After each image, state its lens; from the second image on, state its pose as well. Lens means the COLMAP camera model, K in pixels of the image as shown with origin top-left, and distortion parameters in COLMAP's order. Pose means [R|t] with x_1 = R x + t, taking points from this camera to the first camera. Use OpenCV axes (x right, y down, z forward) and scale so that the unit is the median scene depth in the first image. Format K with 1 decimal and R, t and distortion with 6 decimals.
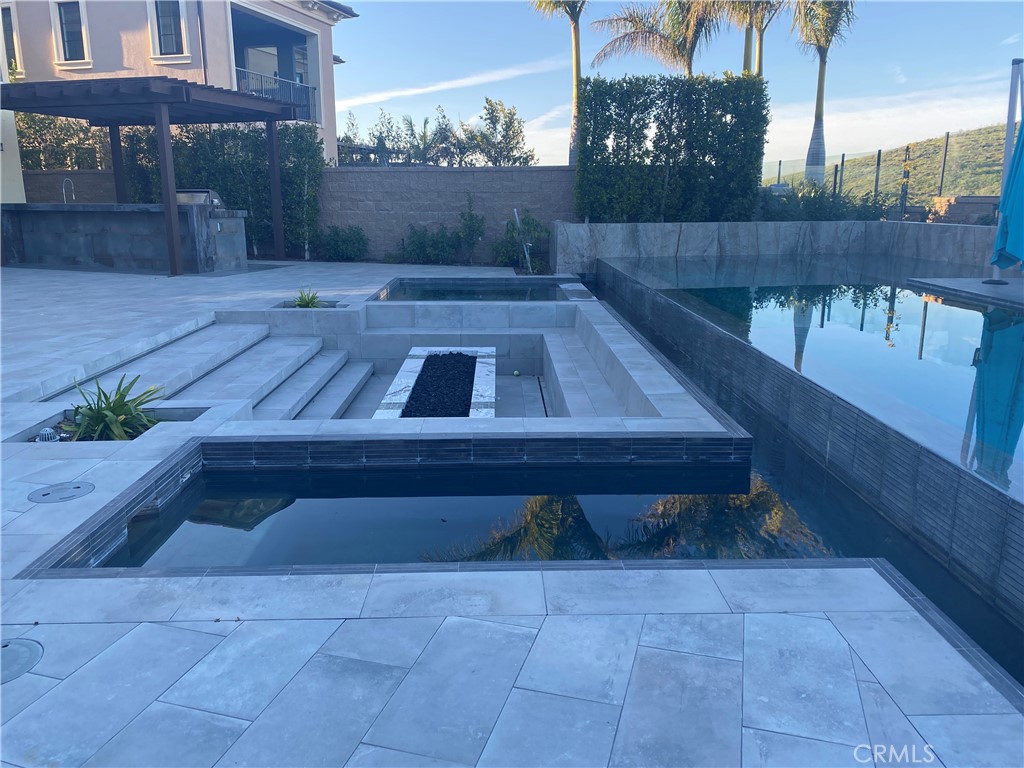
lens RADIAL K [[777.3, 0, 513.8], [0, 777.3, 375.8], [0, 0, 1]] dist [0.039669, -0.054726]
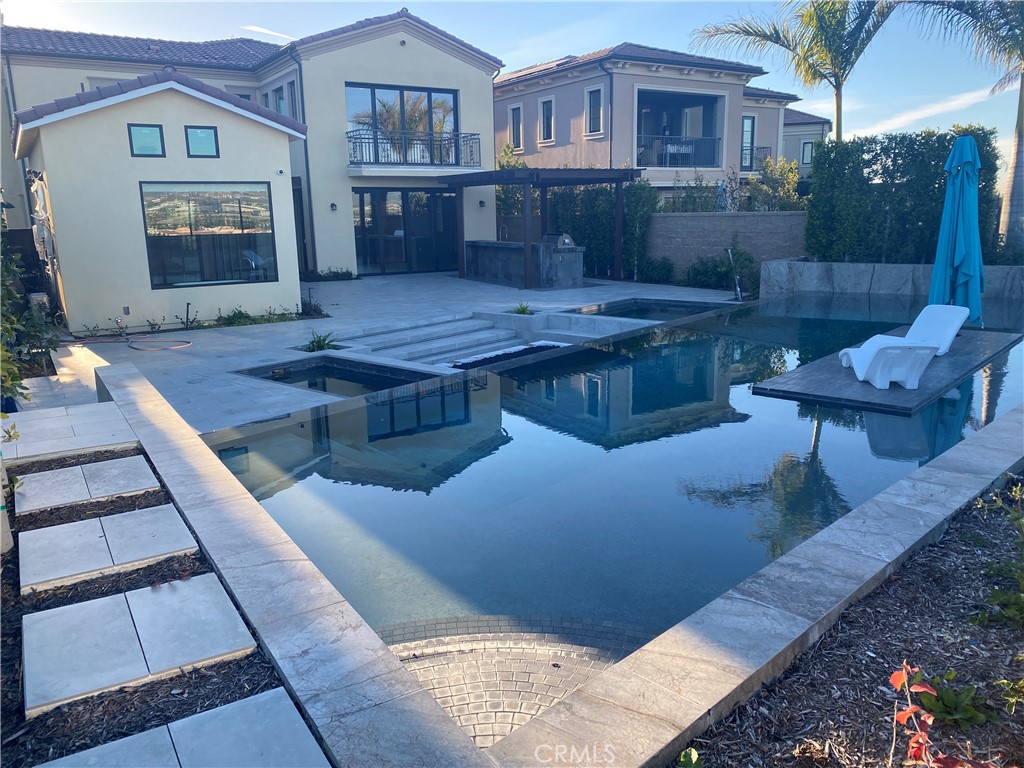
lens RADIAL K [[777.3, 0, 506.9], [0, 777.3, 387.7], [0, 0, 1]] dist [0.039669, -0.054726]
pose [[0.735727, 0.134986, -0.663690, 0.591387], [-0.130066, 0.989857, 0.057140, -0.013362], [0.664672, 0.044284, 0.745822, -0.192093]]
